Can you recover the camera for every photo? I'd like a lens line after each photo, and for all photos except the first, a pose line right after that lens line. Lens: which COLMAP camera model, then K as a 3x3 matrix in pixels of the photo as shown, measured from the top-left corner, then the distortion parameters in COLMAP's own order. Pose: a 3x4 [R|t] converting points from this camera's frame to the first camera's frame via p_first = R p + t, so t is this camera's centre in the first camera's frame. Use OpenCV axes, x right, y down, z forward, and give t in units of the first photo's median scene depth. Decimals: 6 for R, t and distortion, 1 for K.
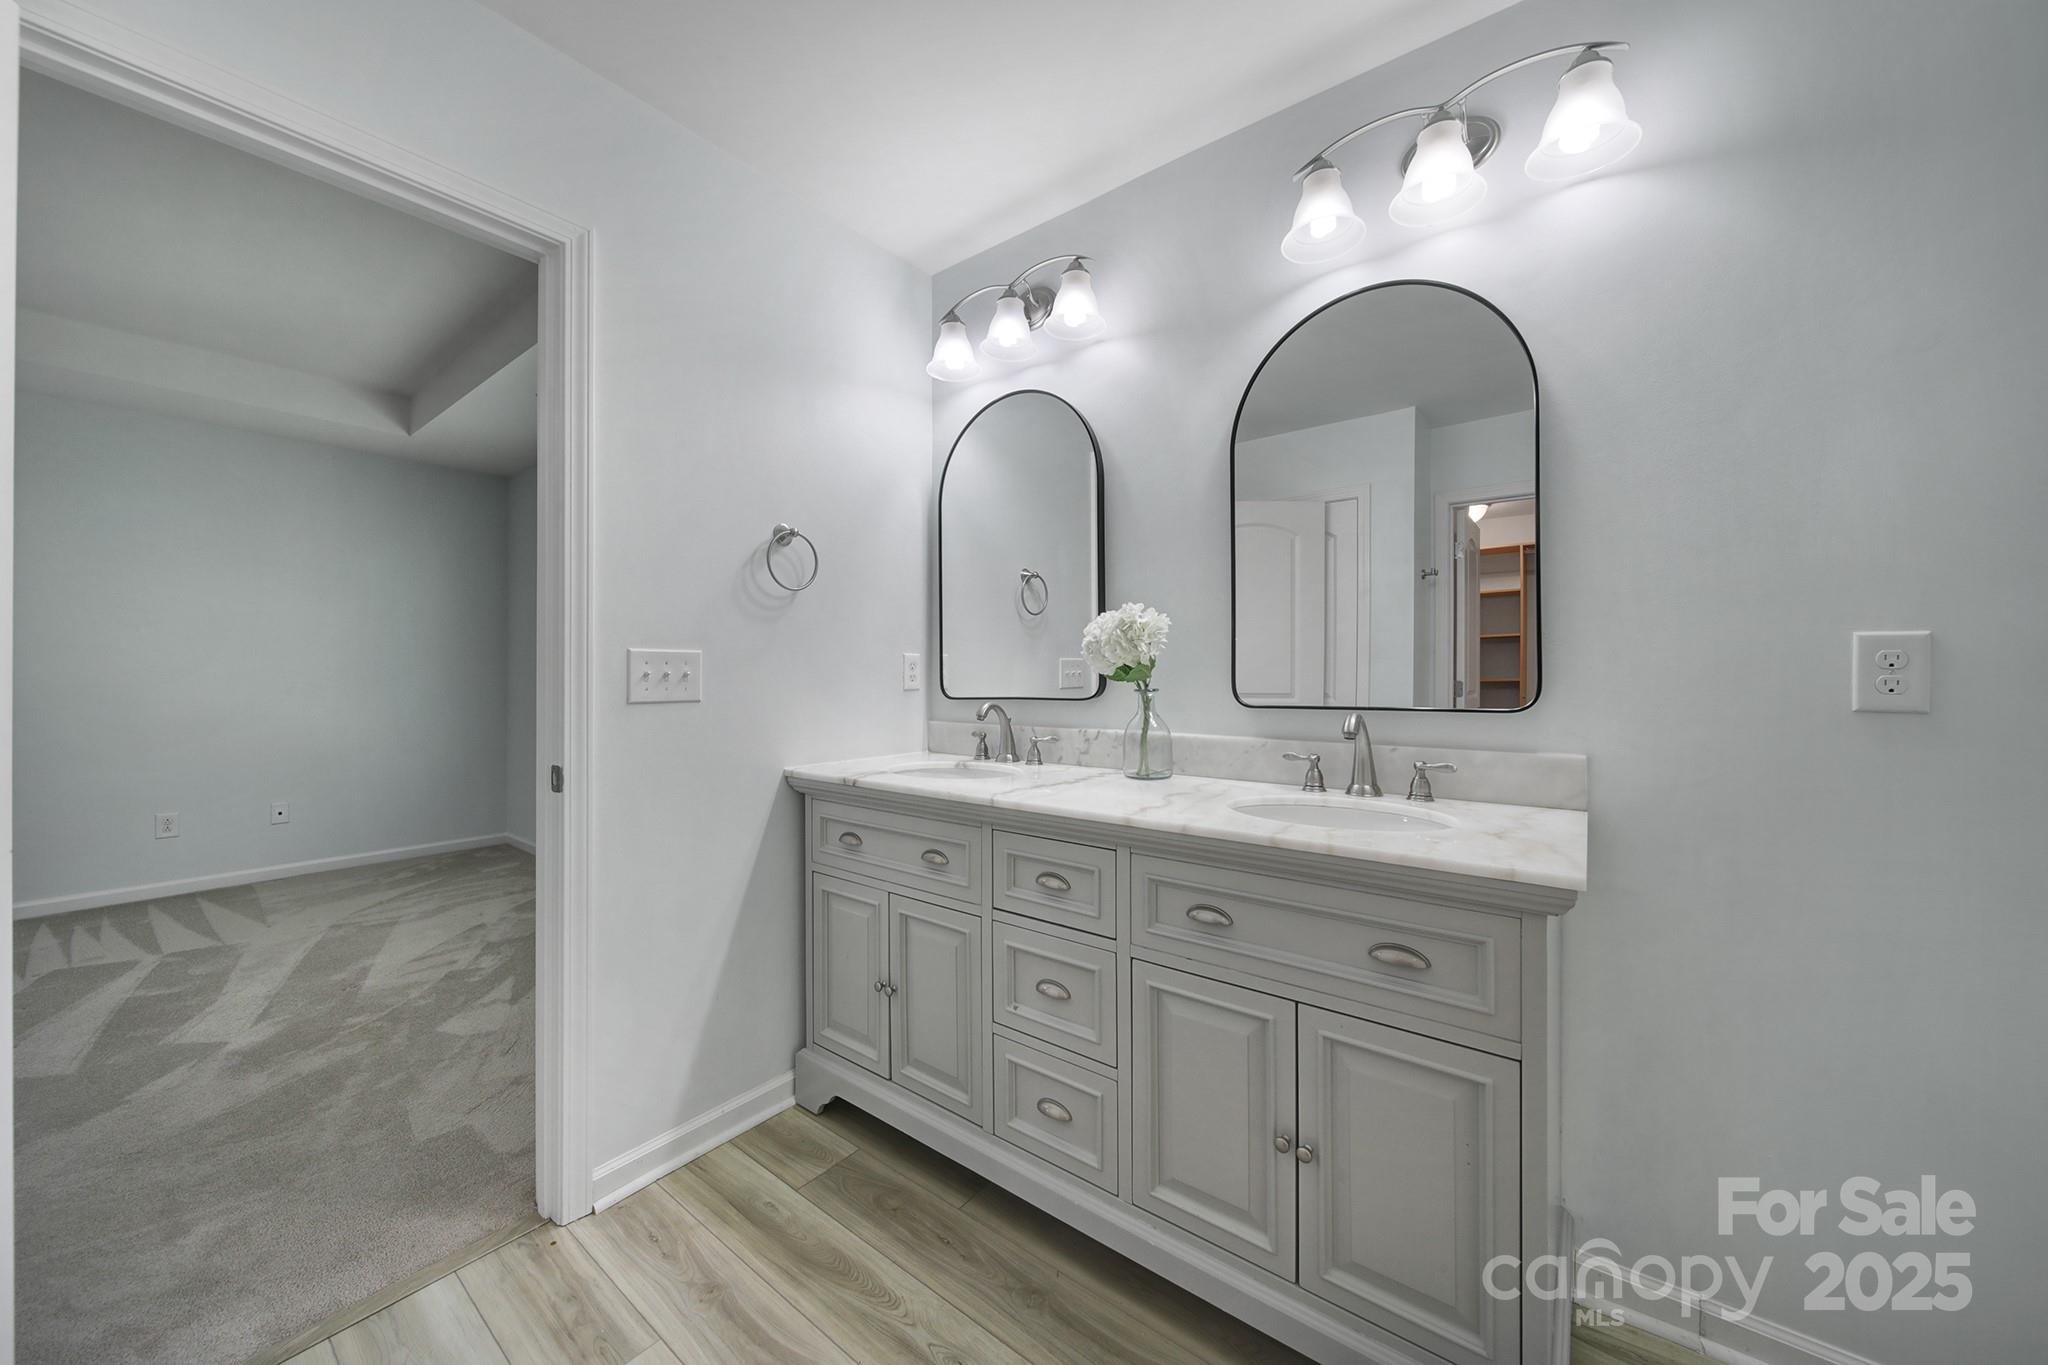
lens RADIAL K [[723.9, 0, 1017.6], [0, 723.9, 659.9], [0, 0, 1]] dist [-0.008666, -0.000139]
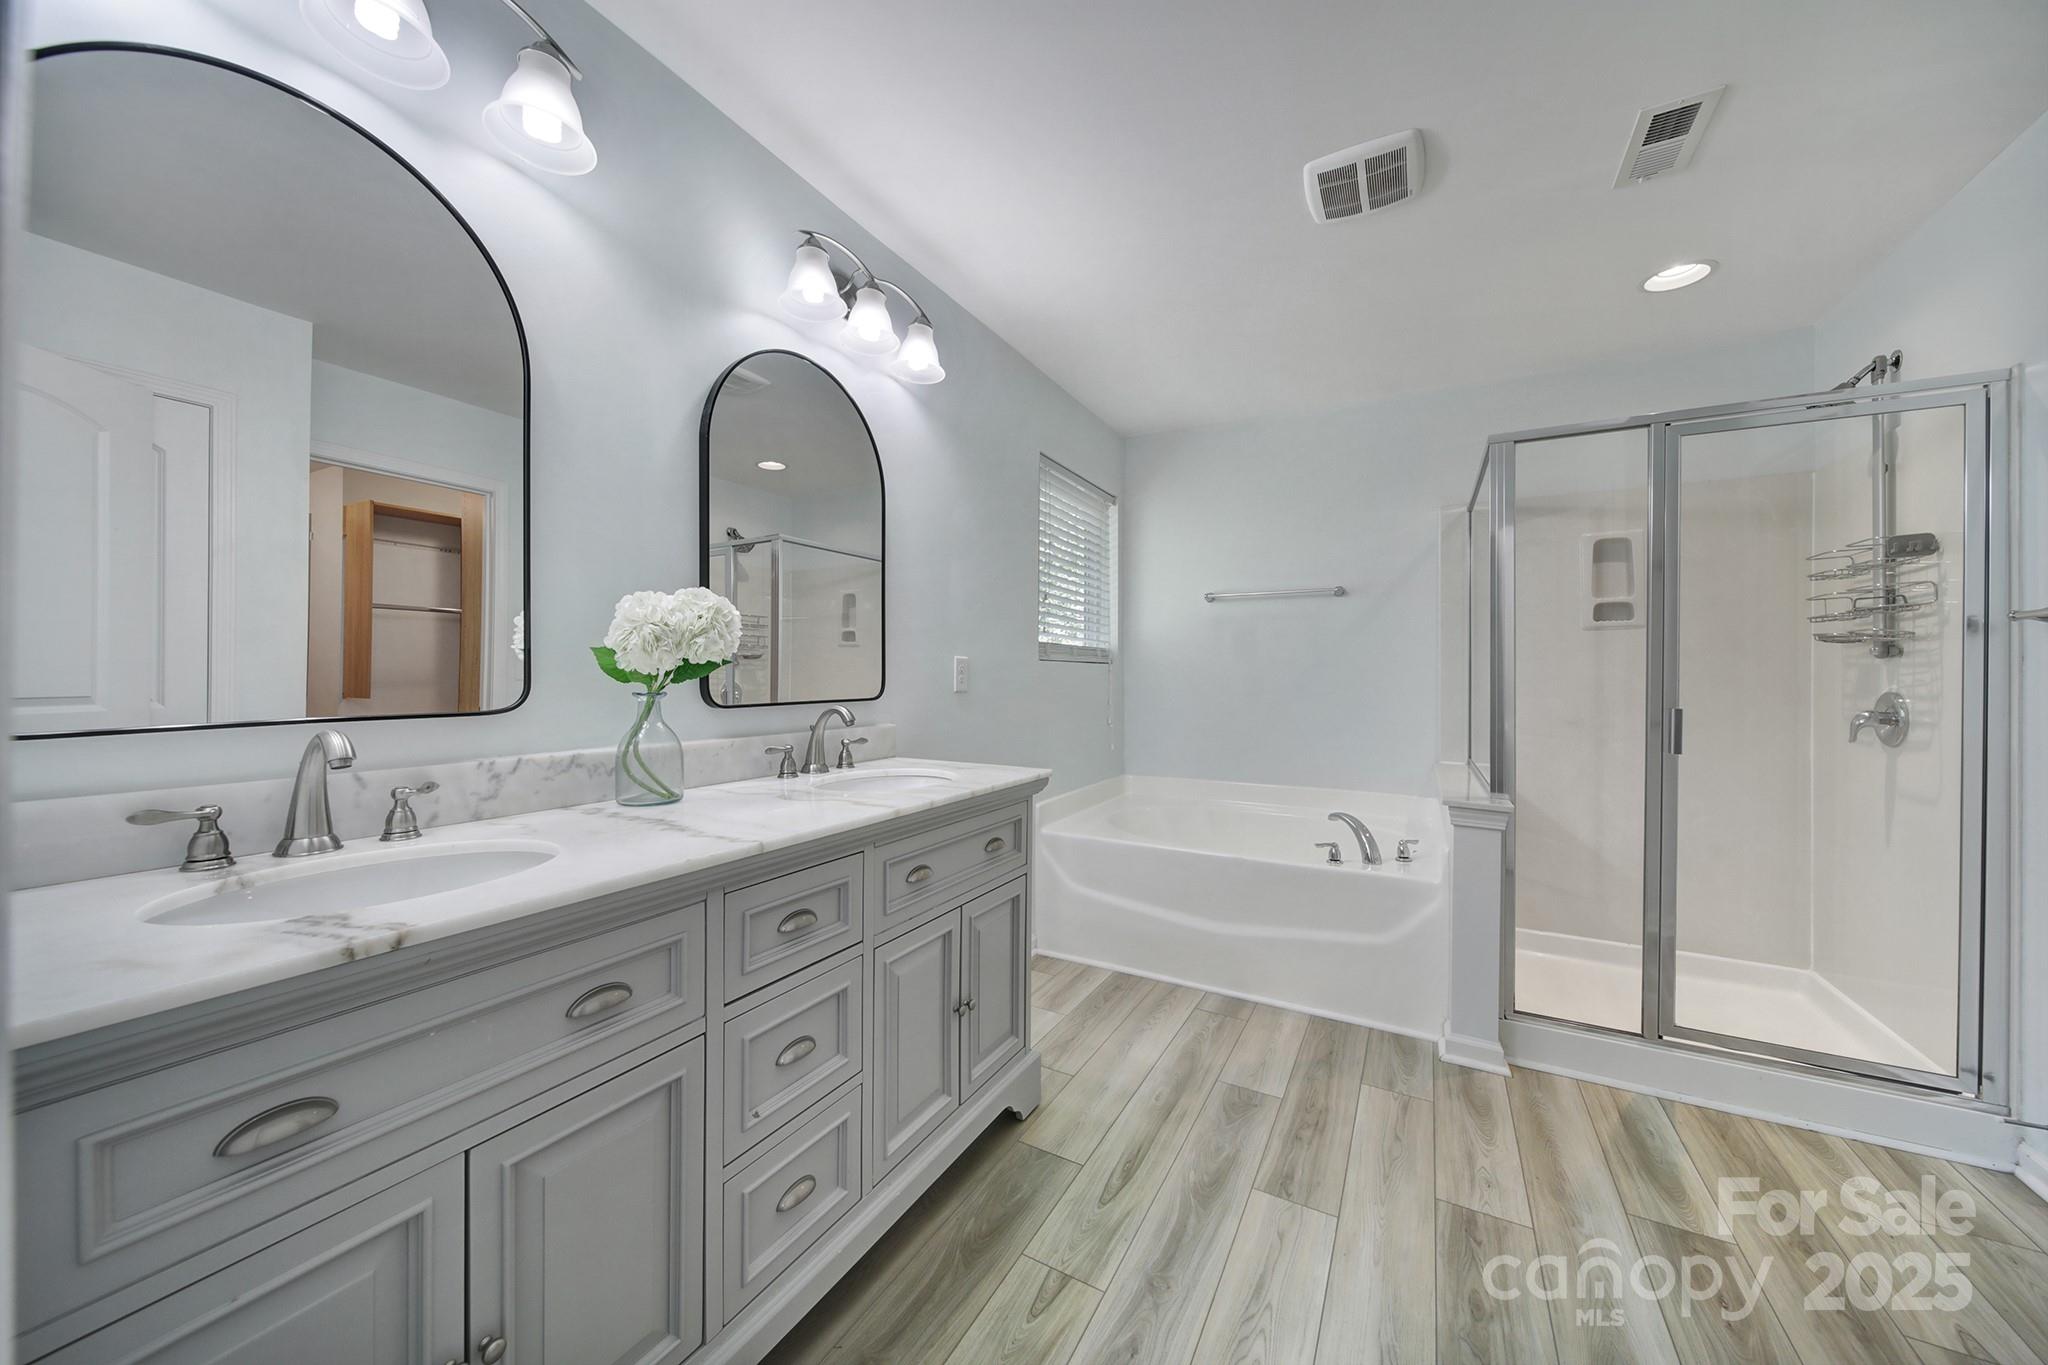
lens RADIAL K [[710.0, 0, 1024.0], [0, 710.0, 682.5], [0, 0, 1]] dist [-0.000546, -0.000053]
pose [[-0.151593, -0.005321, 0.988429, -0.722322], [-0.018651, 0.999823, 0.002522, 0.023562], [-0.988267, -0.018053, -0.151666, 0.792164]]
